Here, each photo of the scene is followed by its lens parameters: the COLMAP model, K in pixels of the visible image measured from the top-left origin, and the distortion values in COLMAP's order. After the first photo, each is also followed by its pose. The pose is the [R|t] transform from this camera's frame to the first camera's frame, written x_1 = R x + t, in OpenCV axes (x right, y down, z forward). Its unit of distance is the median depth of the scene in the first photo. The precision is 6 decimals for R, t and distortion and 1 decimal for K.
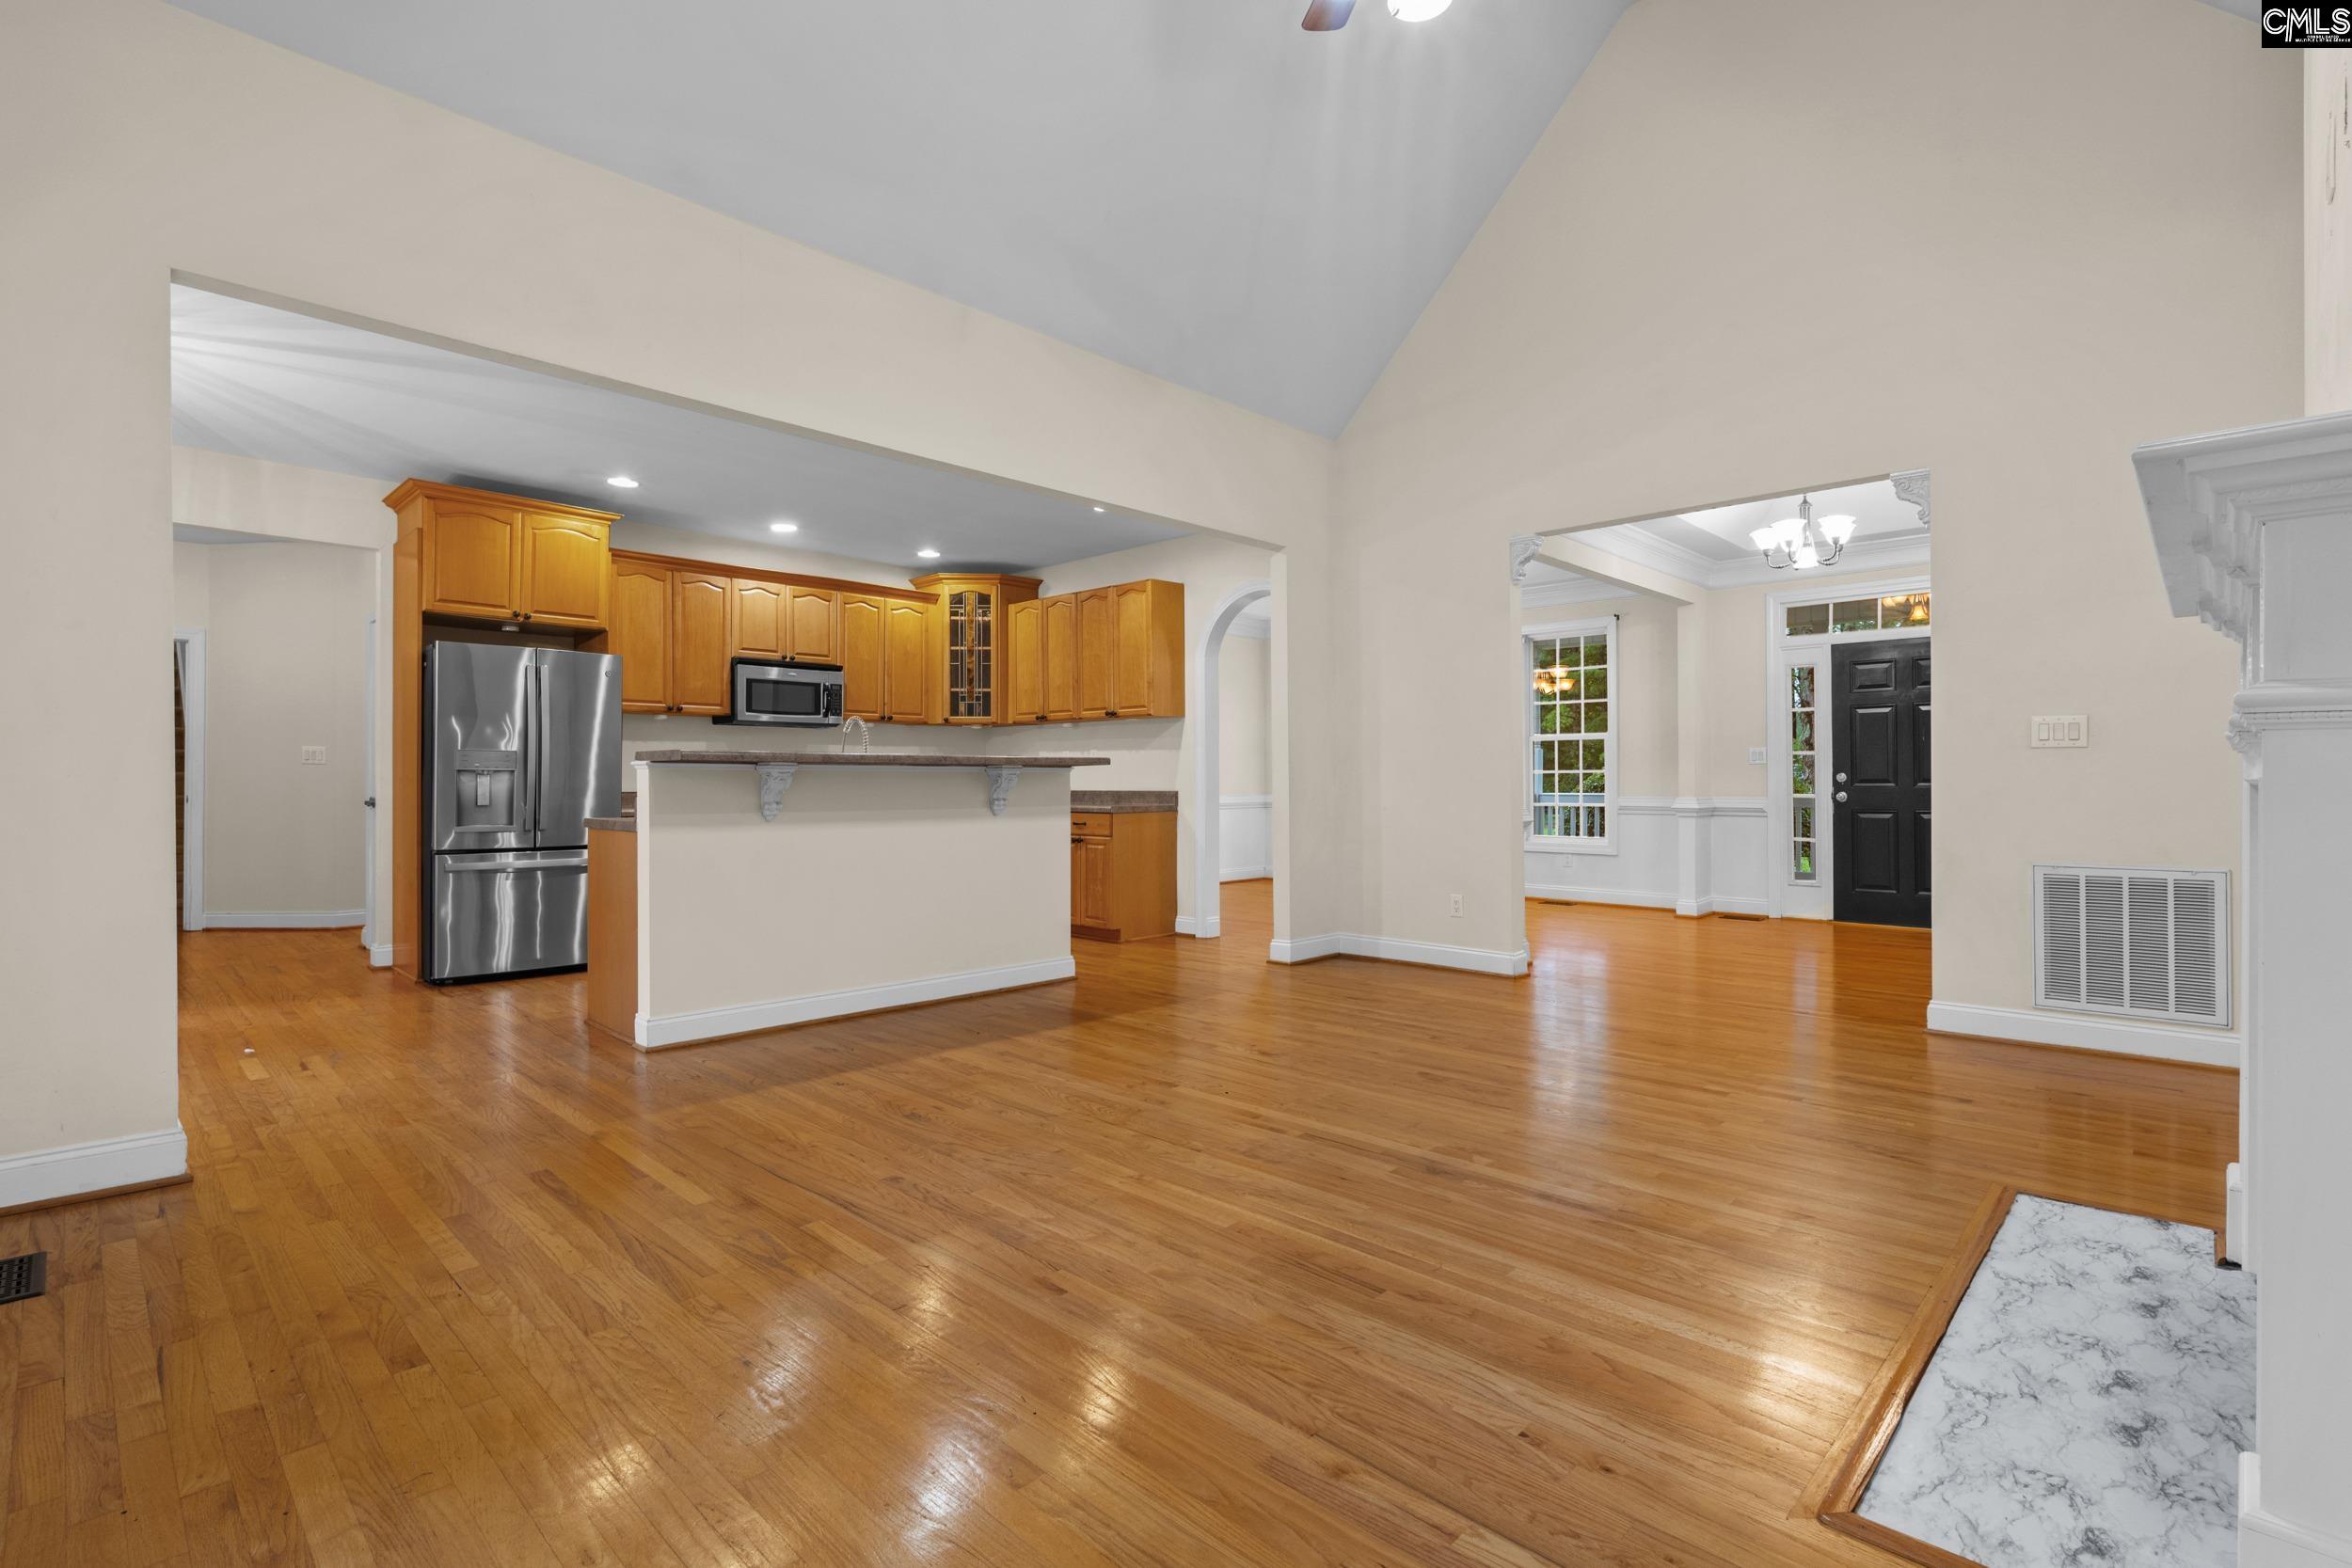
lens RADIAL K [[1088.3, 0, 1177.8], [0, 1088.3, 773.9], [0, 0, 1]] dist [-0.006990, -0.000257]
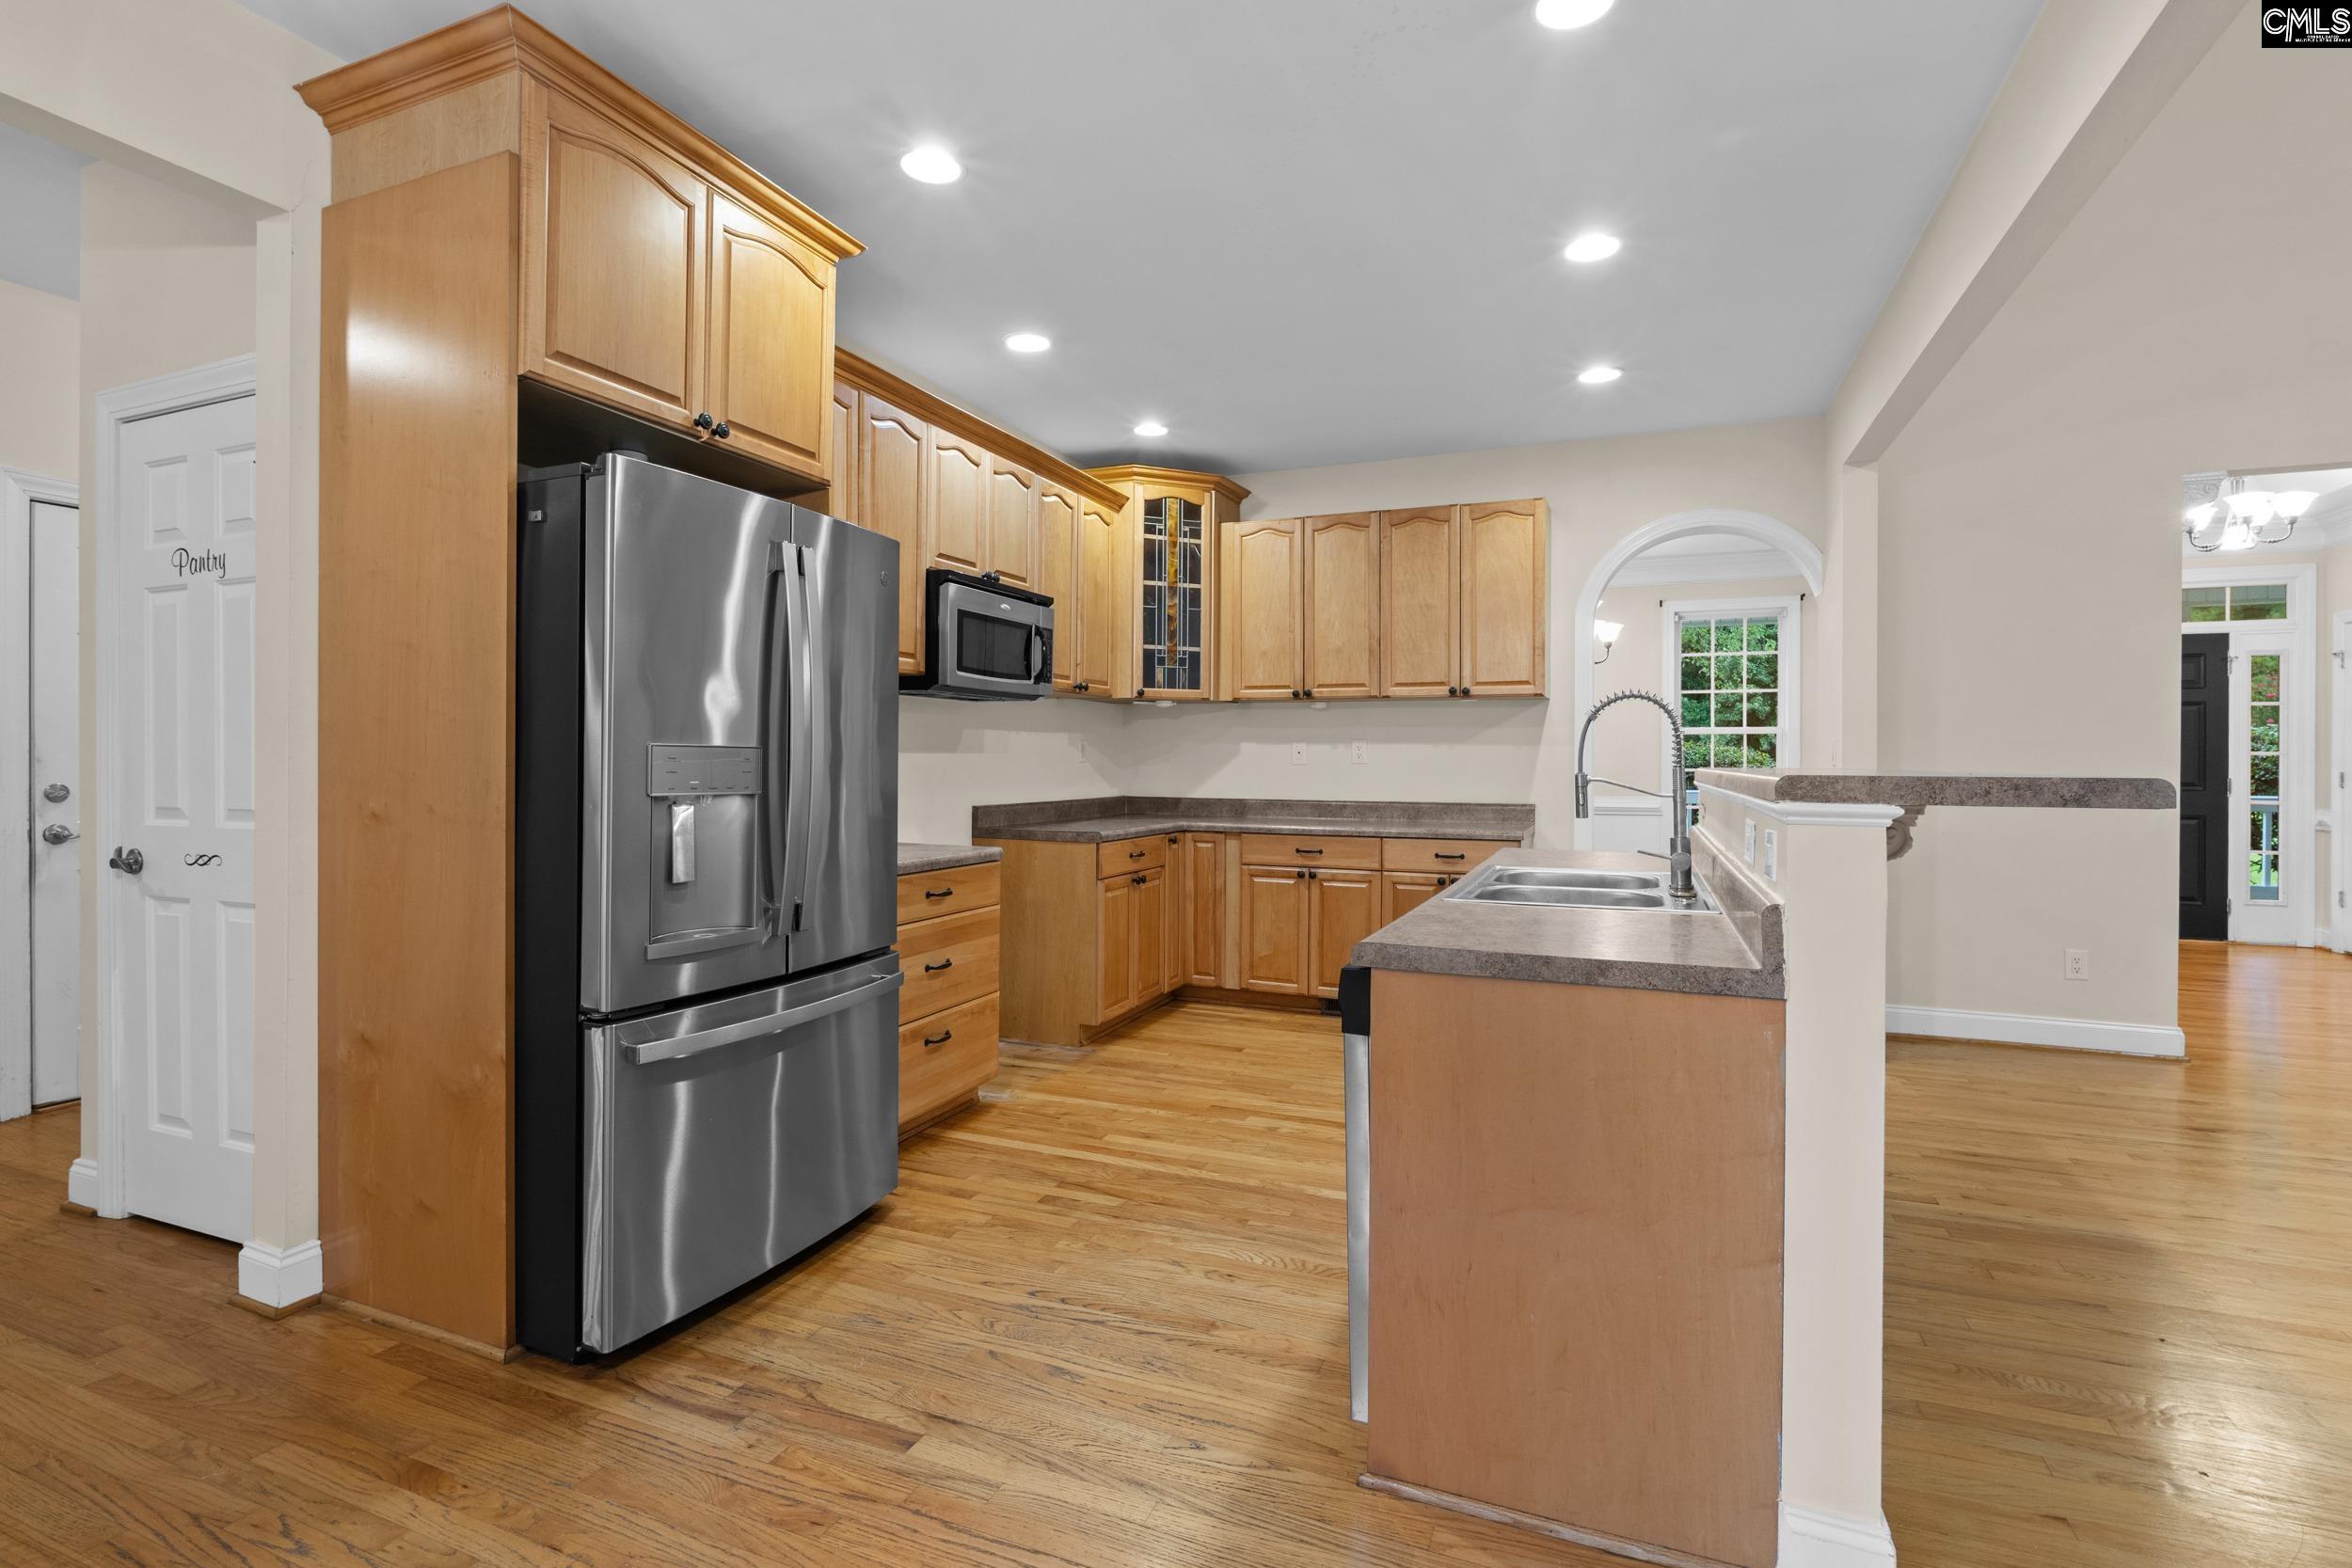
lens RADIAL K [[1088.3, 0, 1175.5], [0, 1088.3, 764.6], [0, 0, 1]] dist [-0.006990, -0.000257]
pose [[0.930649, 0.002797, 0.365902, -0.428150], [-0.006982, 0.999924, 0.010113, -0.013906], [-0.365846, -0.011967, 0.930598, 0.389371]]
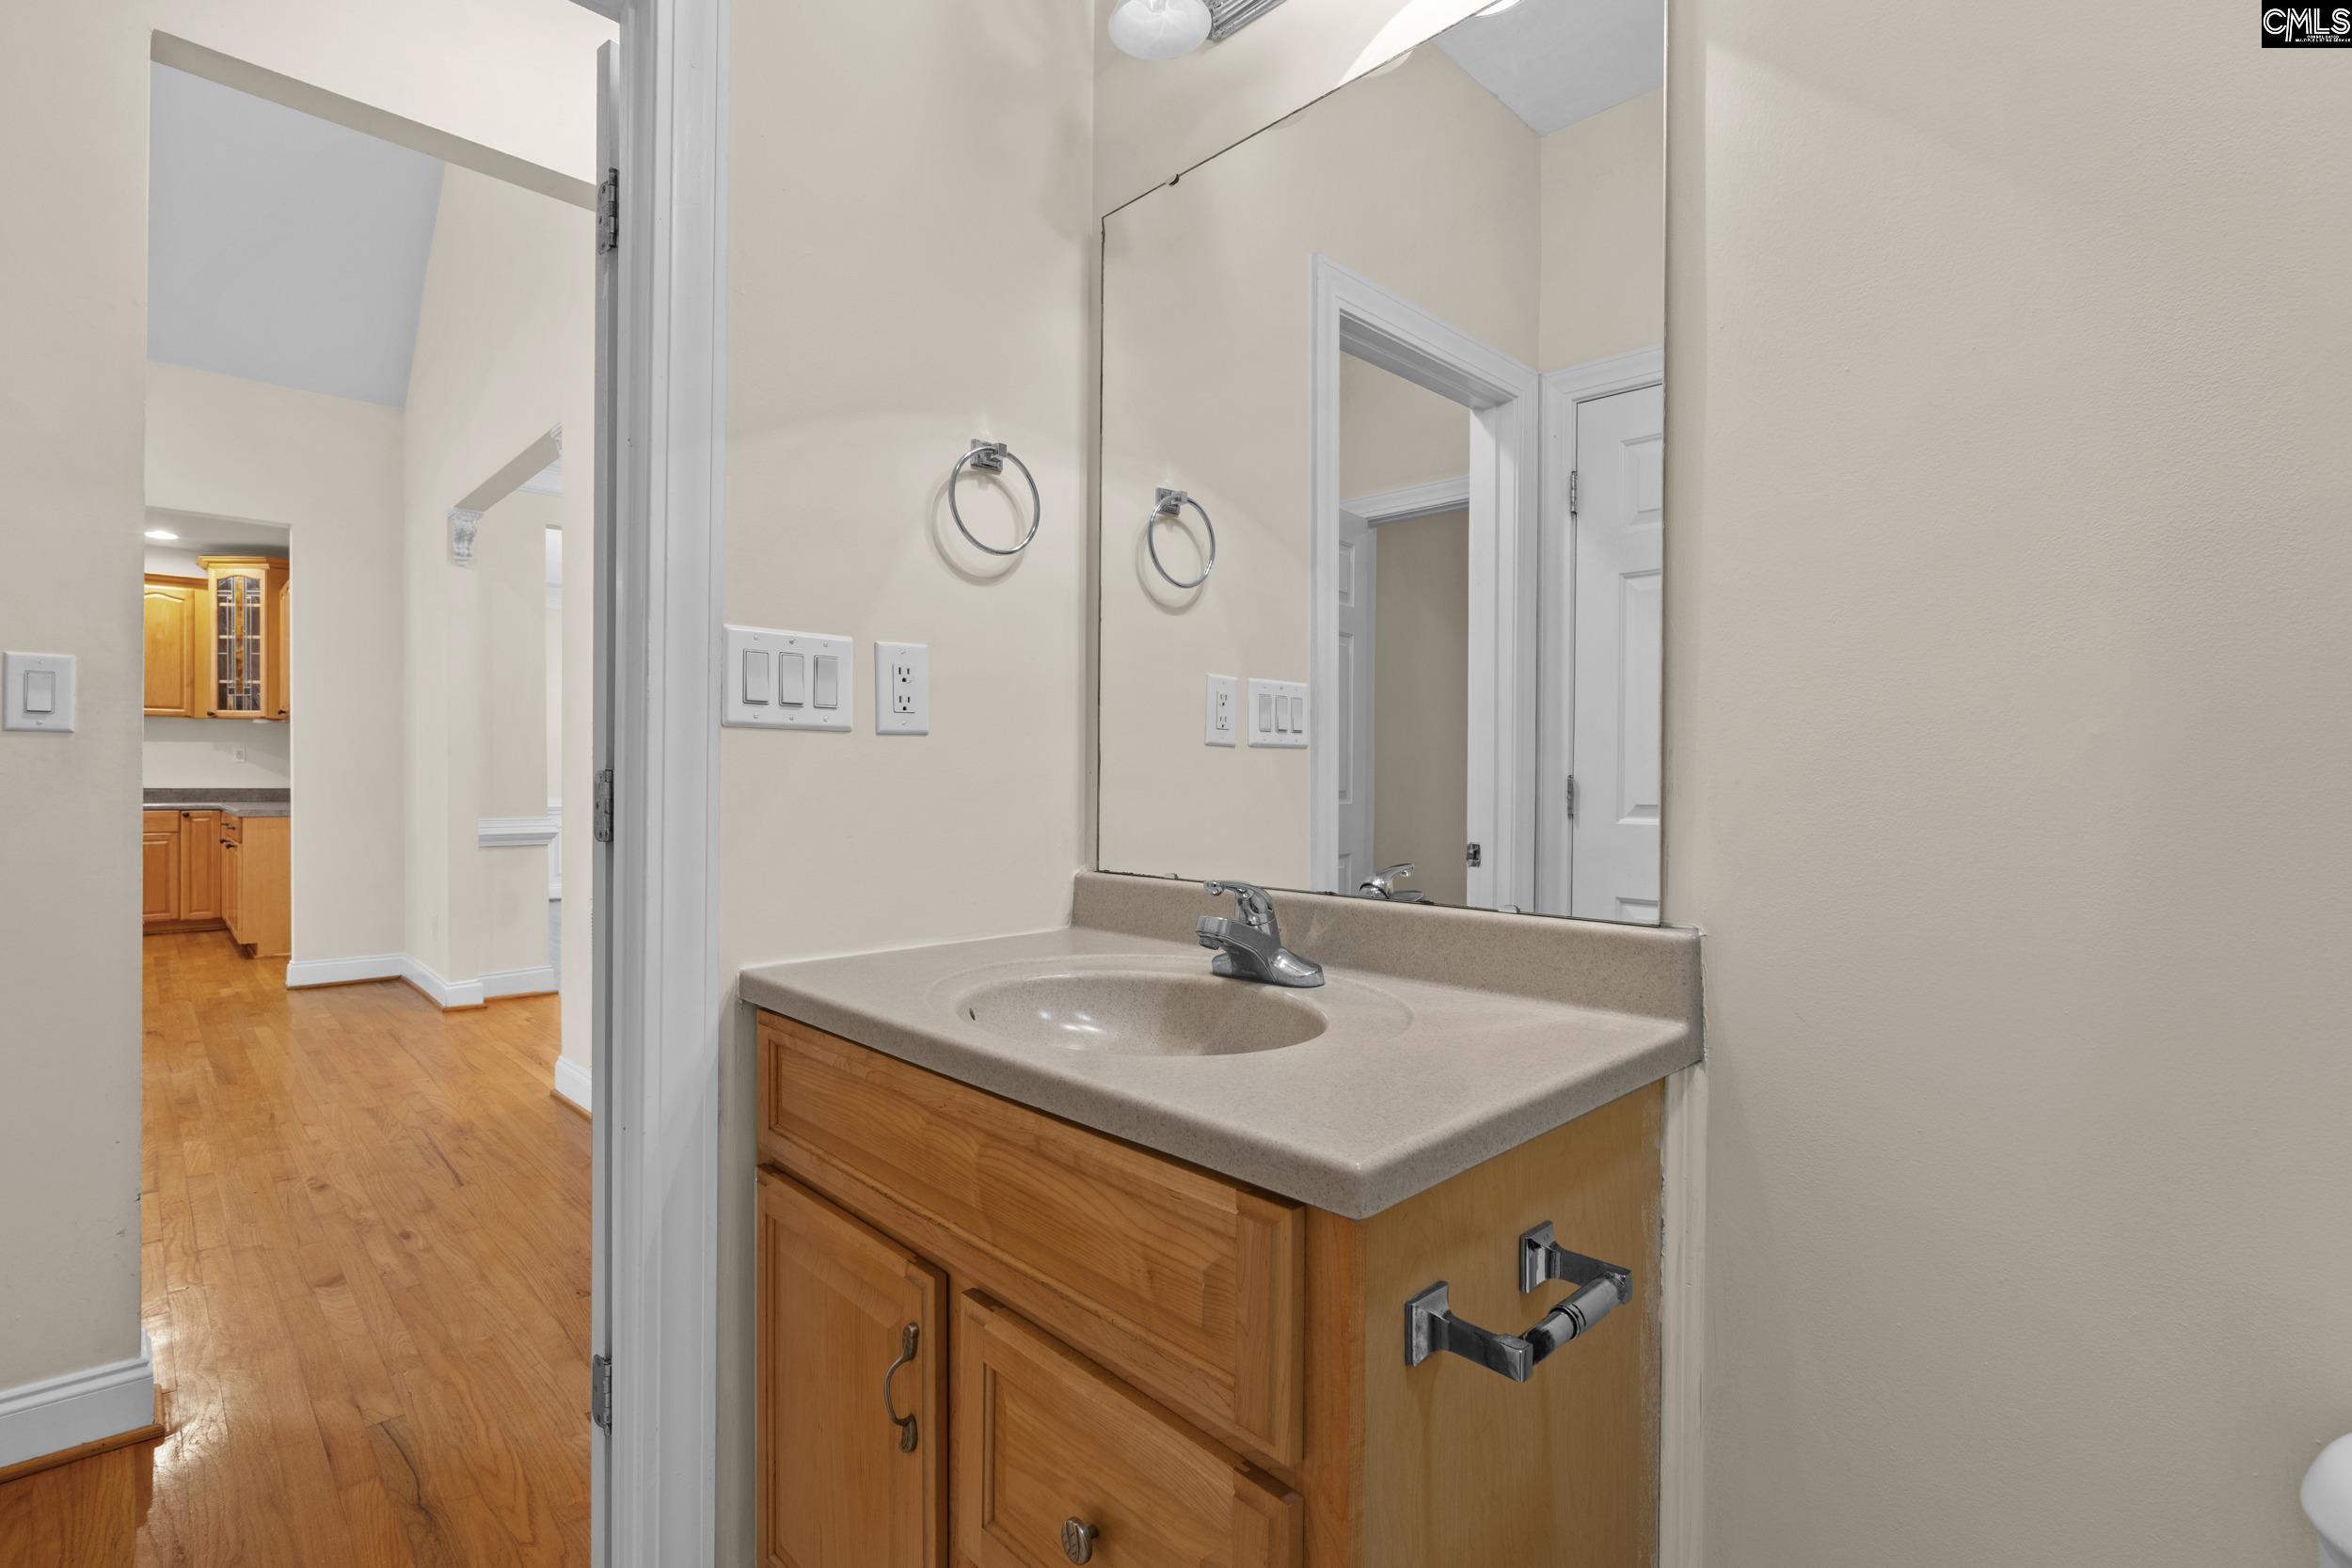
lens RADIAL K [[1088.3, 0, 1150.5], [0, 1088.3, 777.8], [0, 0, 1]] dist [-0.006990, -0.000257]
pose [[0.999609, 0.017877, -0.021497, 0.613078], [-0.017590, 0.999755, 0.013467, -0.021031], [0.021732, -0.013084, 0.999678, 0.087387]]
